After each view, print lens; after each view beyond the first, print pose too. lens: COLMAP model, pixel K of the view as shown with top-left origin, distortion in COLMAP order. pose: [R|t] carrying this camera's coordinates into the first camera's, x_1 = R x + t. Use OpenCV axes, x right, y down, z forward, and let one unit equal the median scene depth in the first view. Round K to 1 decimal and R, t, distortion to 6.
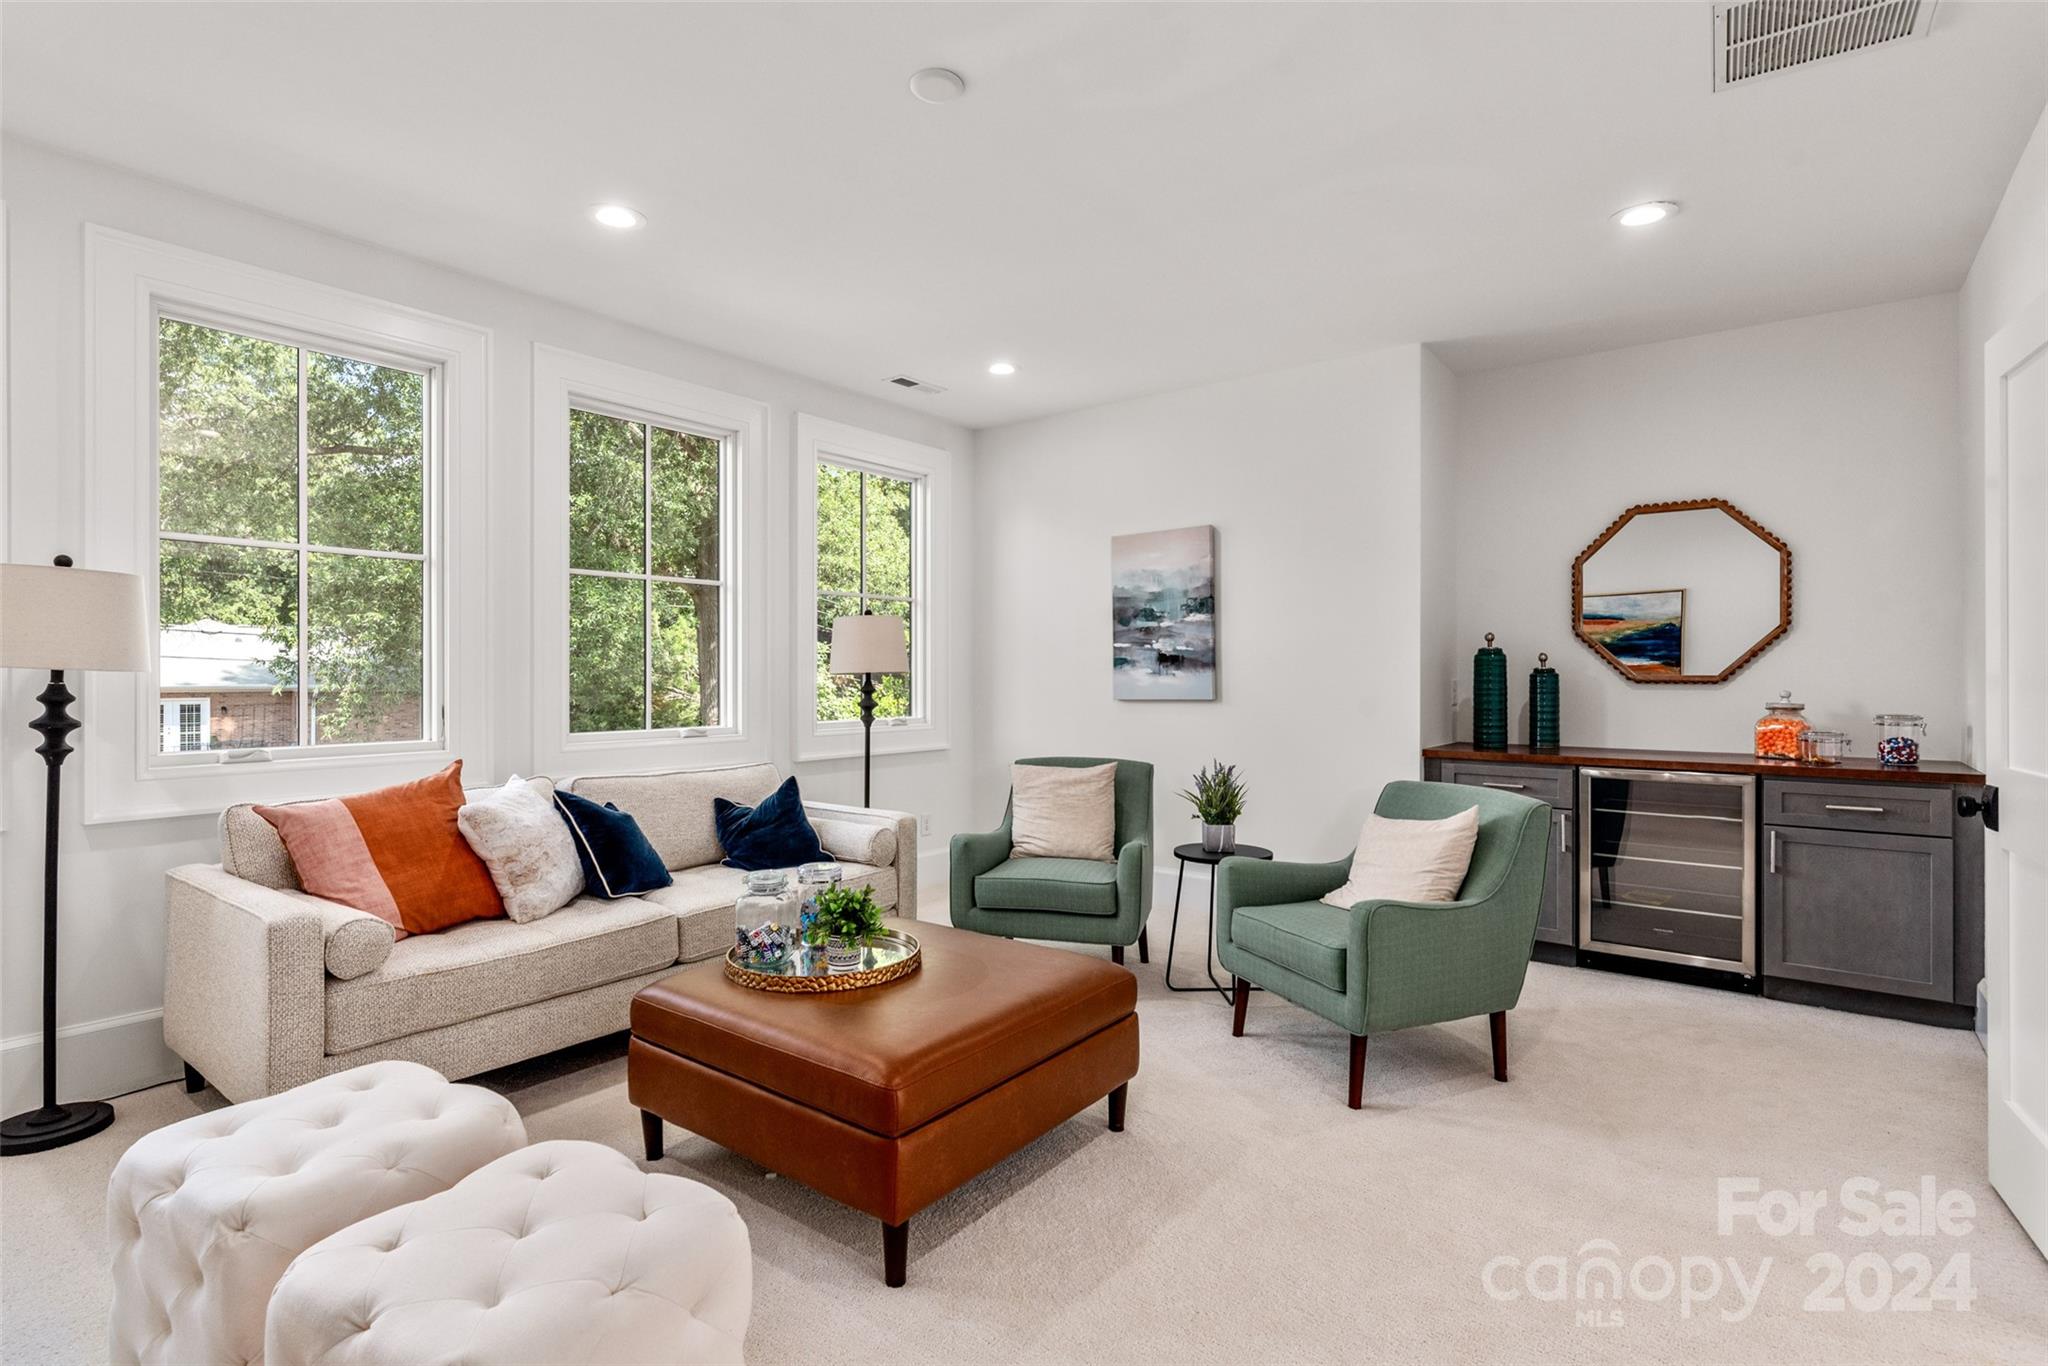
lens RADIAL K [[993.2, 0, 1045.1], [0, 993.2, 673.1], [0, 0, 1]] dist [-0.000948, -0.000103]
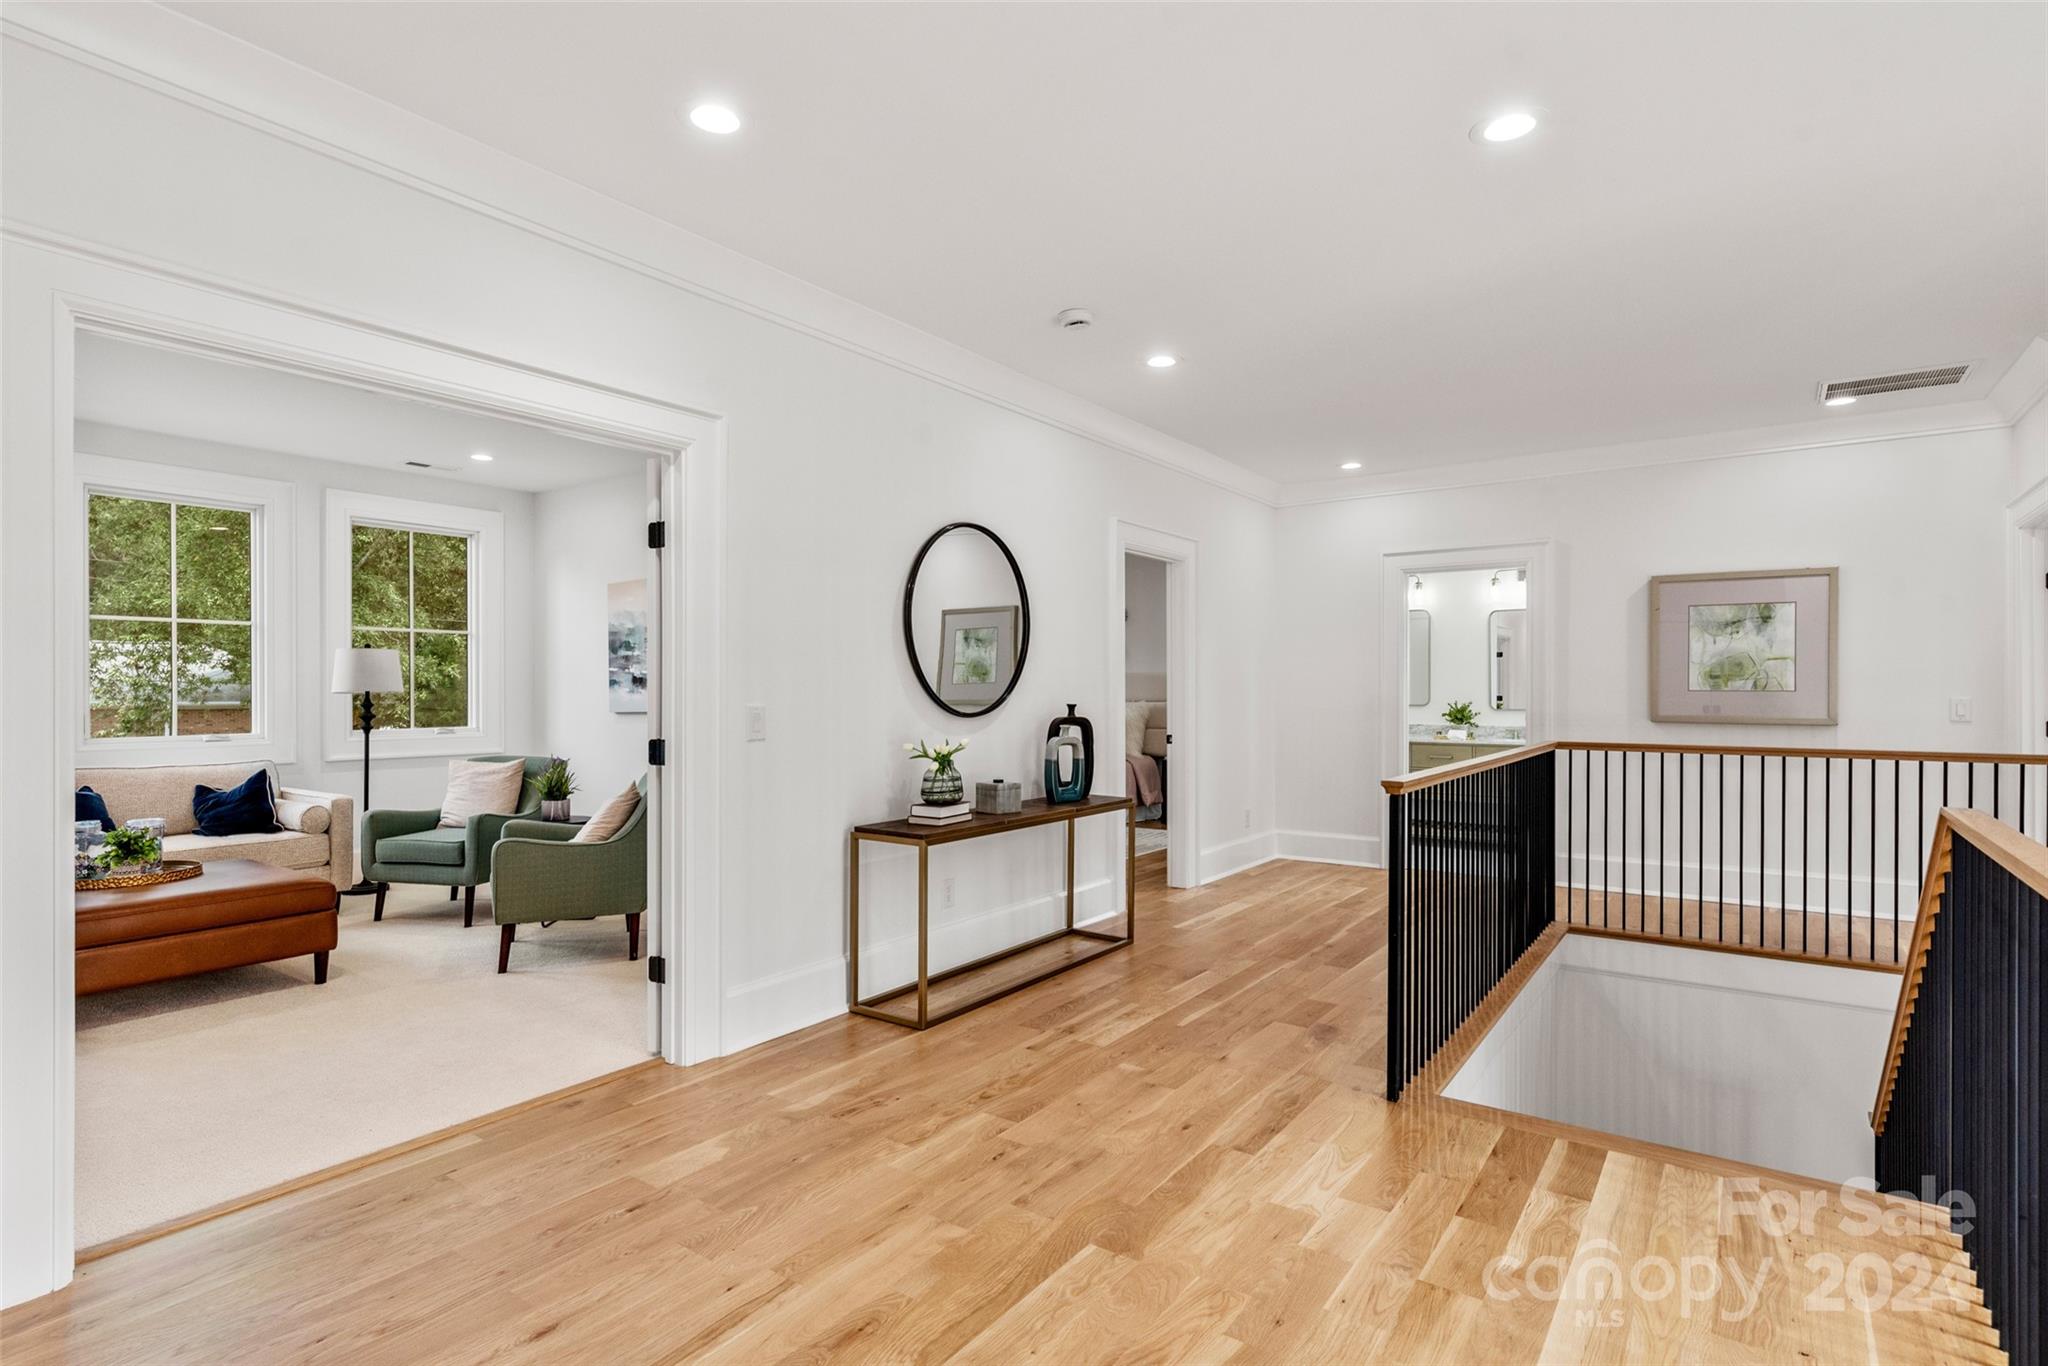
lens RADIAL K [[993.2, 0, 1004.2], [0, 993.2, 696.0], [0, 0, 1]] dist [-0.000948, -0.000103]
pose [[0.999019, -0.002112, 0.044244, 0.542481], [0.001720, 0.999959, 0.008895, -0.004638], [-0.044261, -0.008810, 0.998981, -0.309119]]
